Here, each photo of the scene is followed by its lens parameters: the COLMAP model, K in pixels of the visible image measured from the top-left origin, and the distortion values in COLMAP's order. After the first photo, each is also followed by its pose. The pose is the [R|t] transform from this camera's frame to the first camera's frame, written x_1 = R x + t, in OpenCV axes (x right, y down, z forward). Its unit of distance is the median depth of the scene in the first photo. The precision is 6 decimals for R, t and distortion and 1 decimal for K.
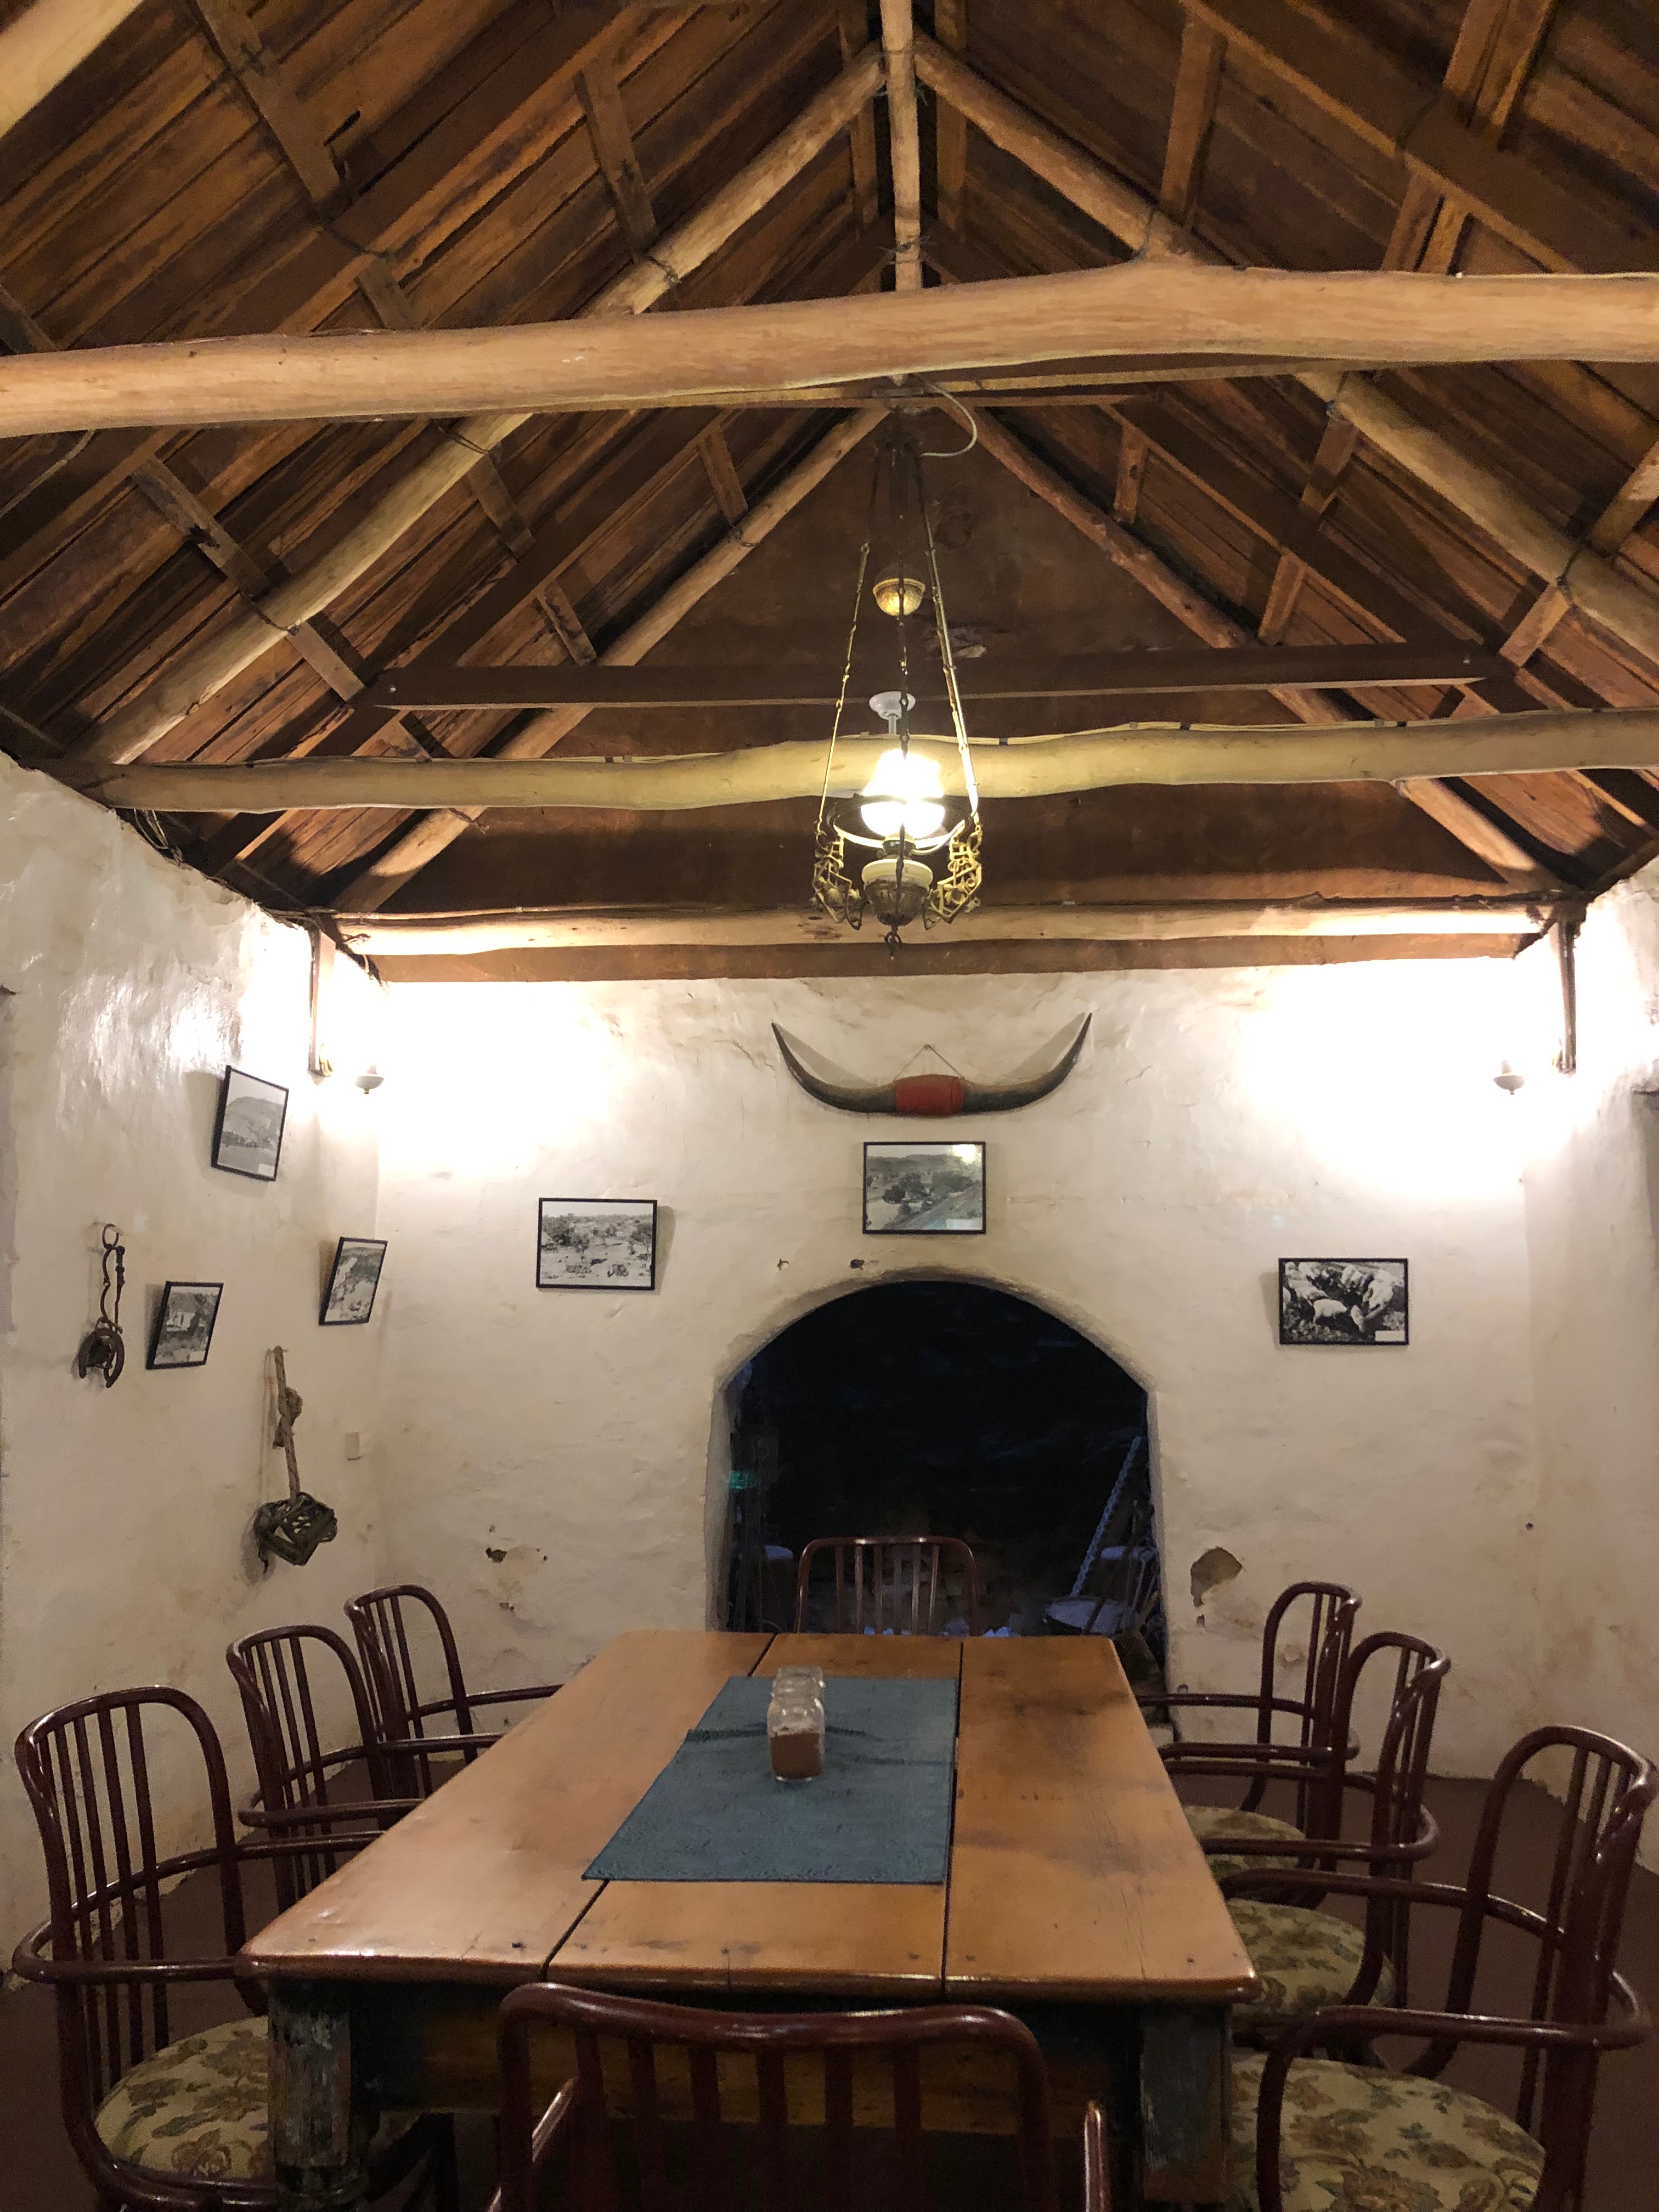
lens RADIAL K [[1832.2, 0, 822.7], [0, 1832.2, 1085.7], [0, 0, 1]] dist [0.047202, -0.072191]
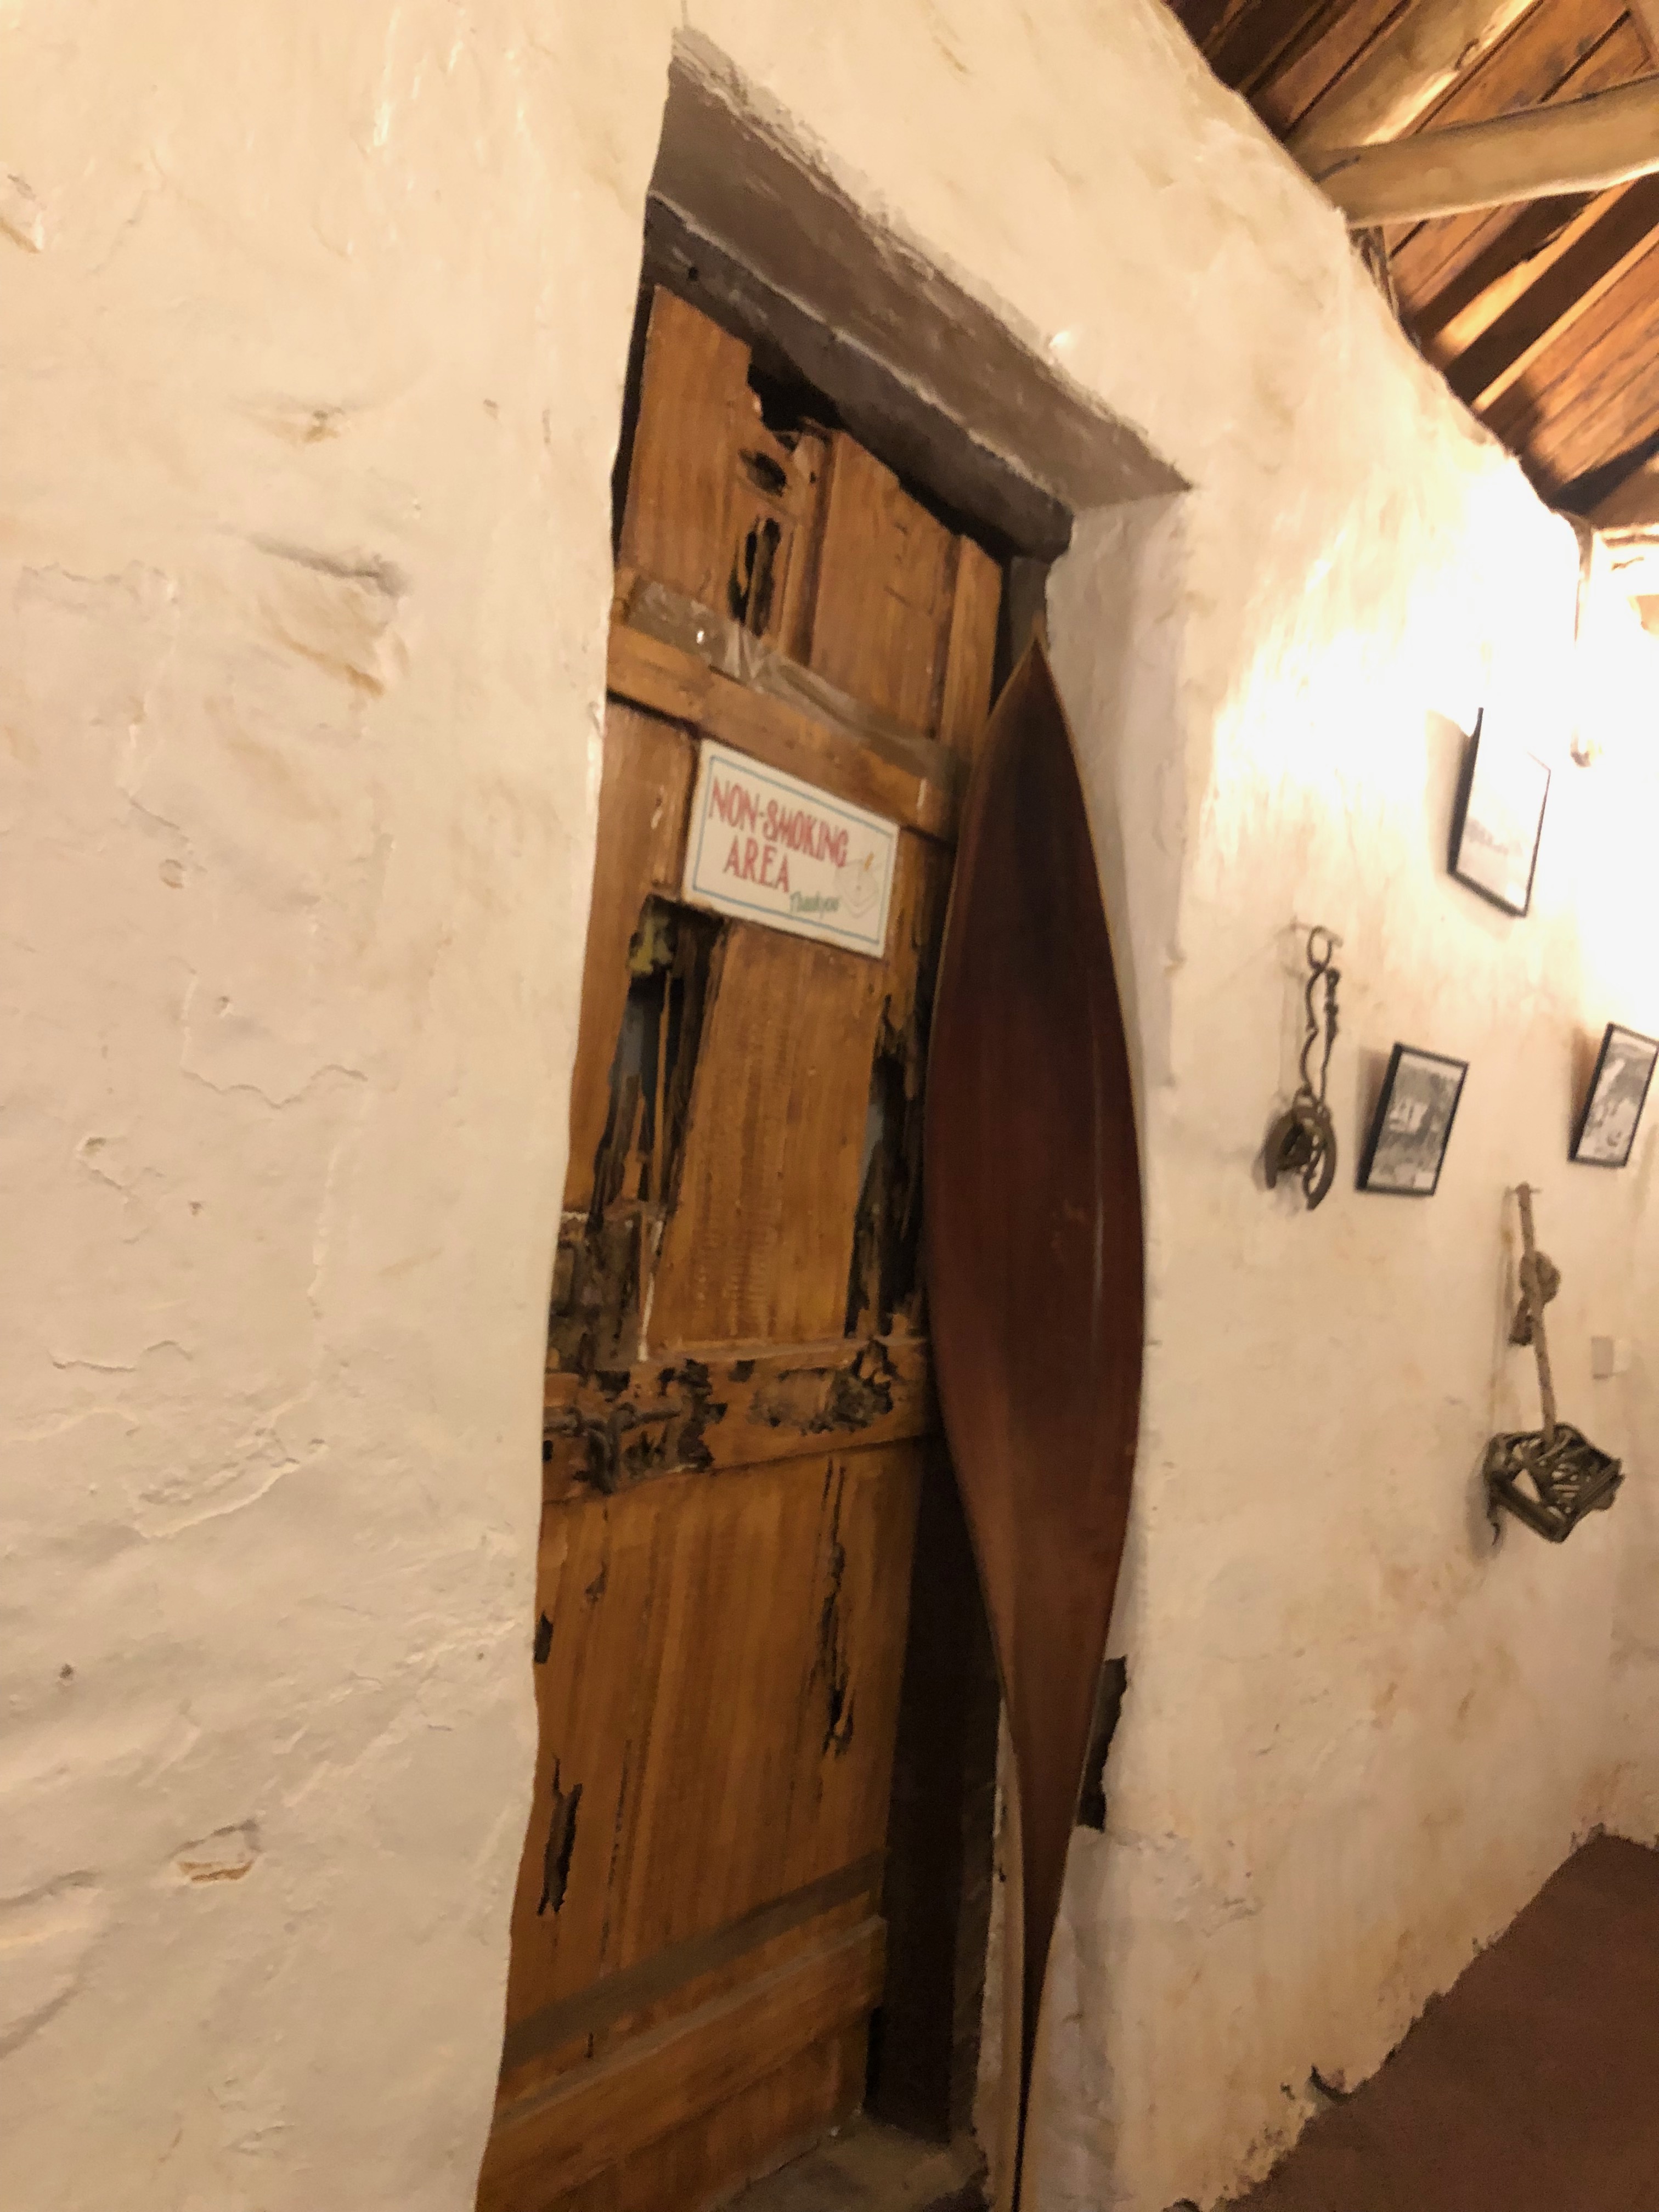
lens RADIAL K [[1832.2, 0, 823.6], [0, 1832.2, 1109.0], [0, 0, 1]] dist [0.047202, -0.072191]
pose [[0.860287, 0.058326, -0.506463, -0.204728], [-0.021709, 0.996724, 0.077911, 0.081065], [0.509348, -0.056031, 0.858735, 0.387940]]
